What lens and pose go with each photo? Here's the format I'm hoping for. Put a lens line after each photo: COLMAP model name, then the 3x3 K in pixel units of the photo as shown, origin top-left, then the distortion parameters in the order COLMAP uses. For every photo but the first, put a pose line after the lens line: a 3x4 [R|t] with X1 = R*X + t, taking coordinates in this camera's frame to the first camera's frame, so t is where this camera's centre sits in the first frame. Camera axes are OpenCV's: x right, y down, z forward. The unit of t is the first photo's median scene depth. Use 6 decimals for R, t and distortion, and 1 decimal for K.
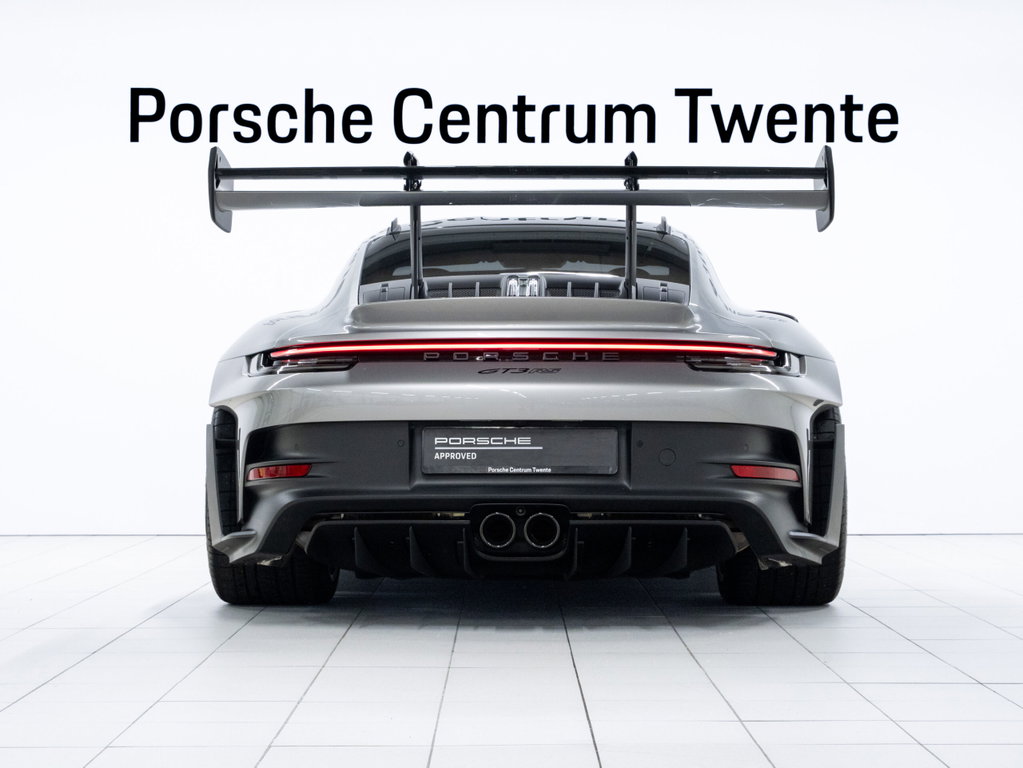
lens RADIAL K [[2095.2, 0, 511.5], [0, 2095.2, 384.0], [0, 0, 1]] dist [-1.035787, 0.052651]
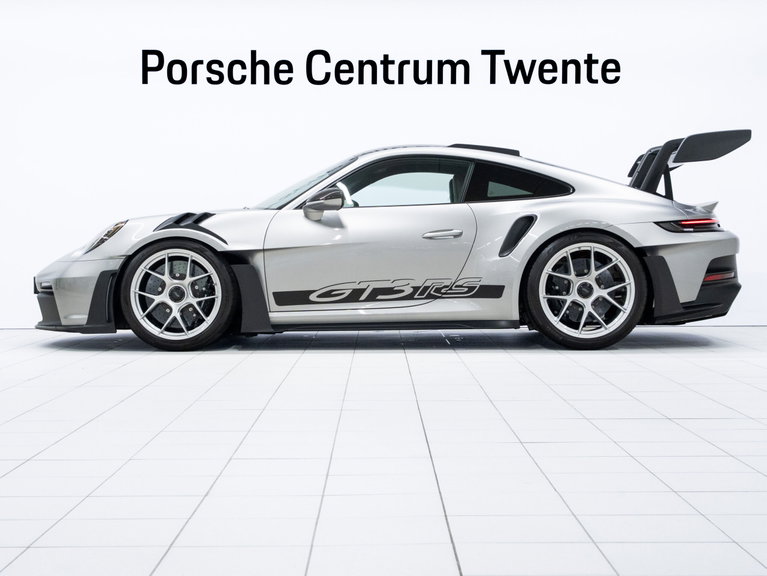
lens RADIAL K [[1216.6, 0, 383.5], [0, 1216.6, 288.0], [0, 0, 1]] dist [0.128063, 0.005970]
pose [[0.999995, -0.000862, 0.003187, -0.000984], [0.000722, 0.999041, 0.043774, 0.002218], [-0.003221, -0.043772, 0.999036, 0.416458]]
